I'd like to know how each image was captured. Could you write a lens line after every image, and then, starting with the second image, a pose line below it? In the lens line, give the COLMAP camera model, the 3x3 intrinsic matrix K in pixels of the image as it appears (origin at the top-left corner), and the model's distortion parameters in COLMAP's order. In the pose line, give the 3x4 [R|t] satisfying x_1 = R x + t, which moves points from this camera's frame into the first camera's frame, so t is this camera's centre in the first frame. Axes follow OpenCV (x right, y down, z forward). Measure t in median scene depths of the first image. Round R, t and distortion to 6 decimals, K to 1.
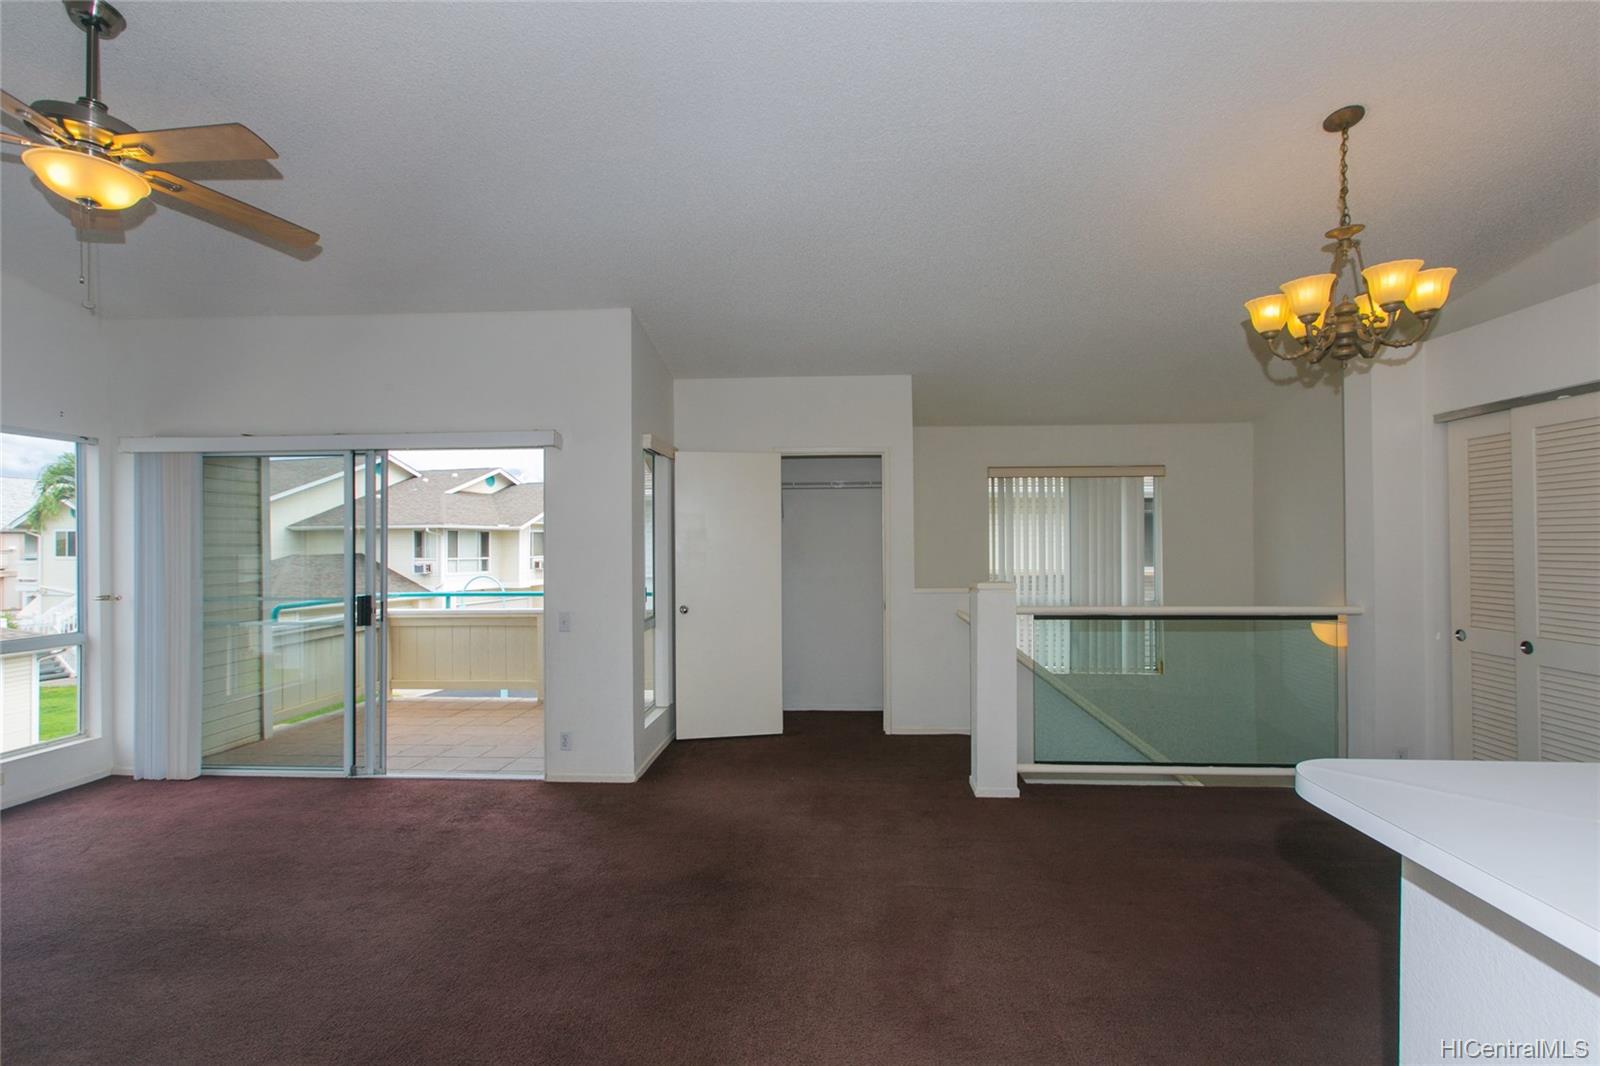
lens RADIAL K [[714.0, 0, 811.5], [0, 714.0, 545.5], [0, 0, 1]] dist [0.000816, -0.001363]
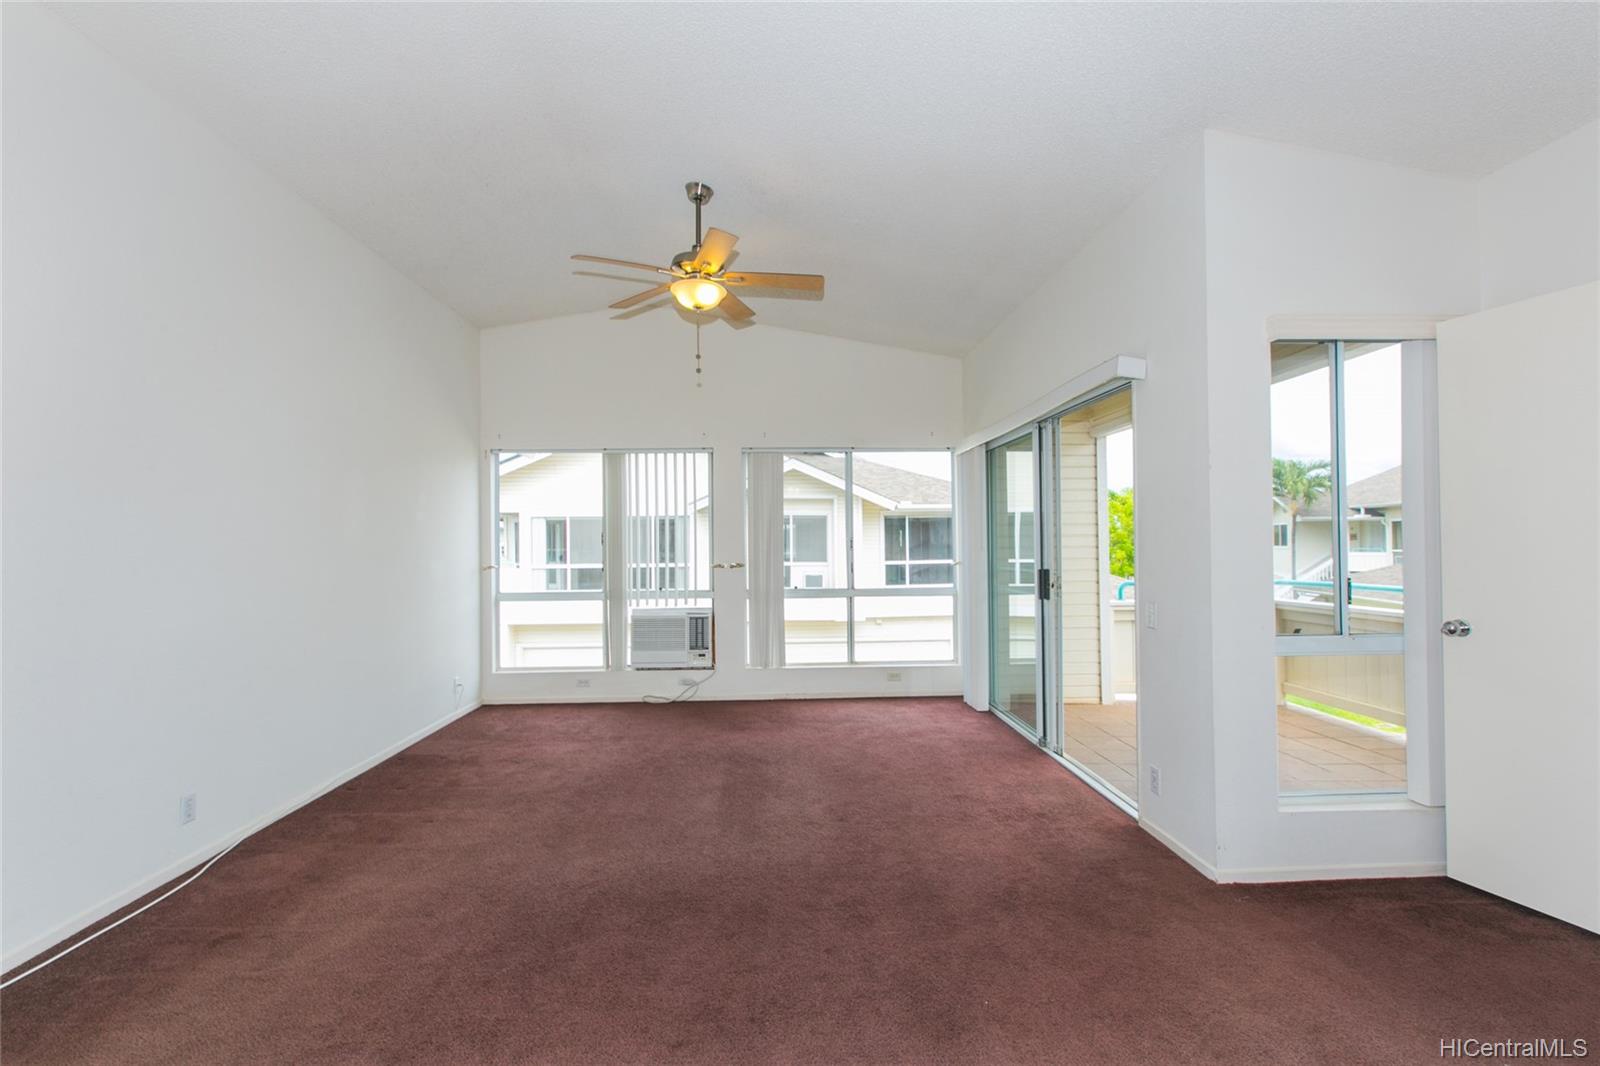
lens RADIAL K [[714.0, 0, 803.8], [0, 714.0, 539.1], [0, 0, 1]] dist [0.000816, -0.001363]
pose [[0.105419, 0.000716, -0.994428, 0.367625], [-0.001151, 0.999999, 0.000598, 0.029343], [0.994427, 0.001082, 0.105420, 0.610190]]
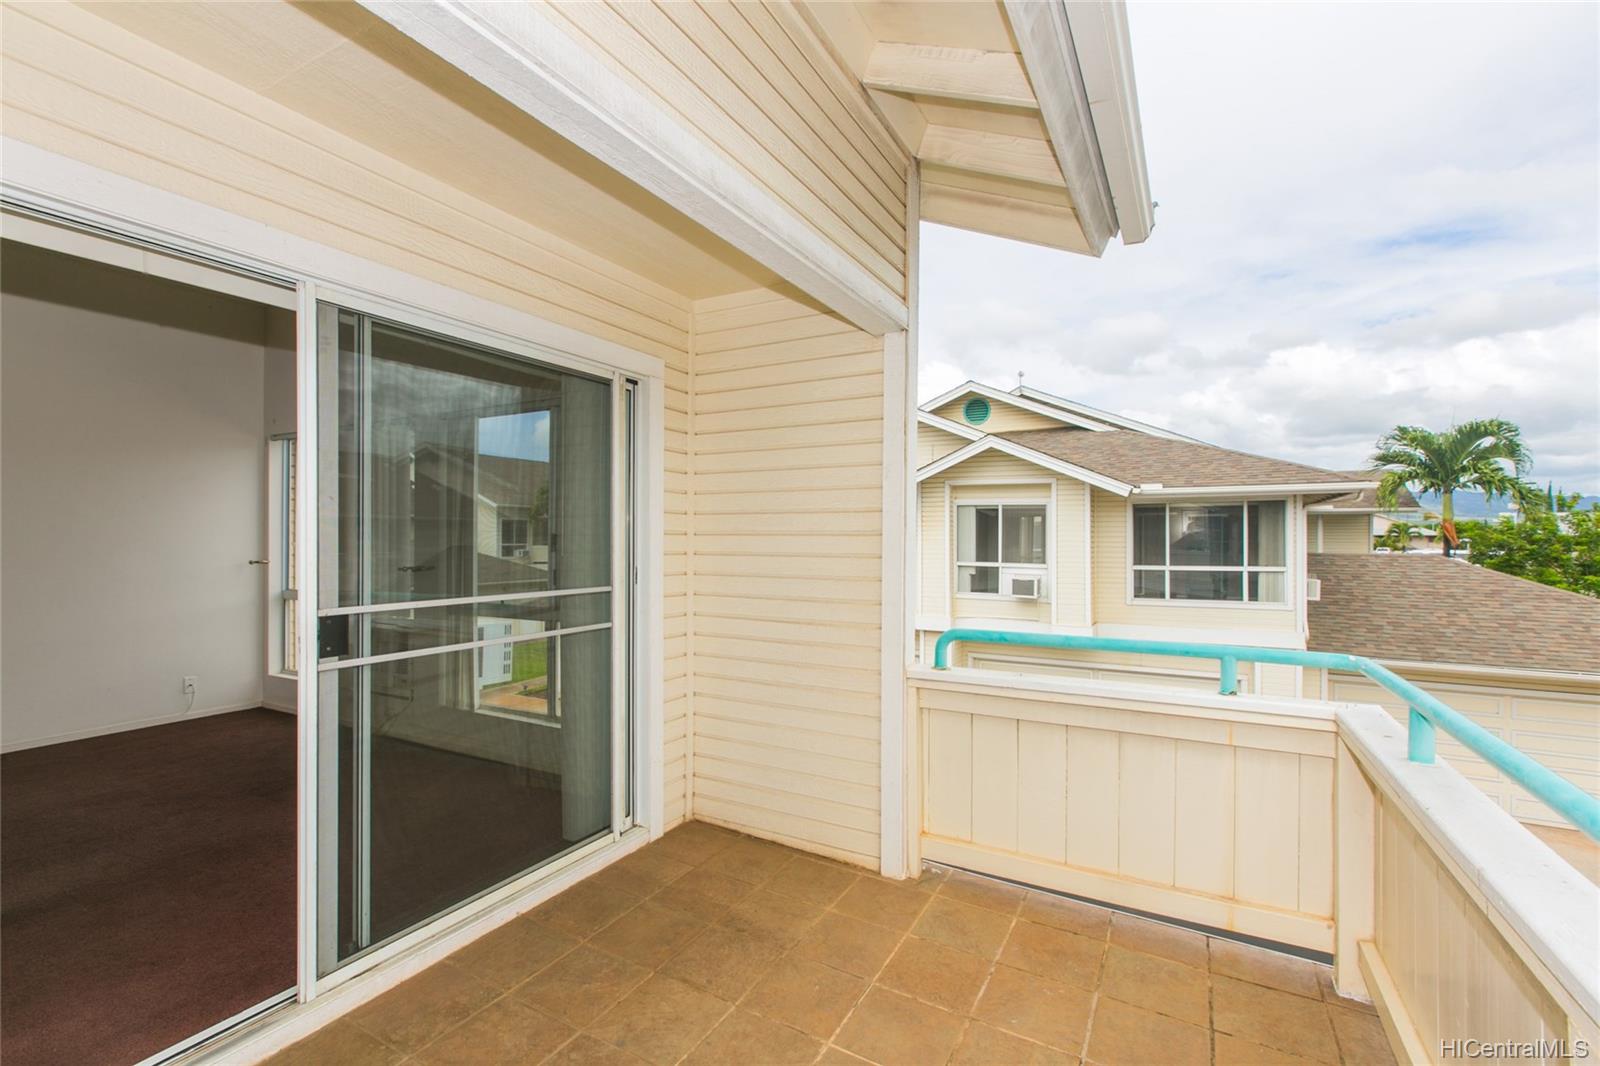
lens RADIAL K [[714.0, 0, 803.0], [0, 714.0, 542.5], [0, 0, 1]] dist [0.000816, -0.001363]
pose [[-0.440815, 0.012424, -0.897512, -0.375208], [-0.009893, 0.999776, 0.018699, 0.016729], [0.897543, 0.017122, -0.440593, 1.655677]]
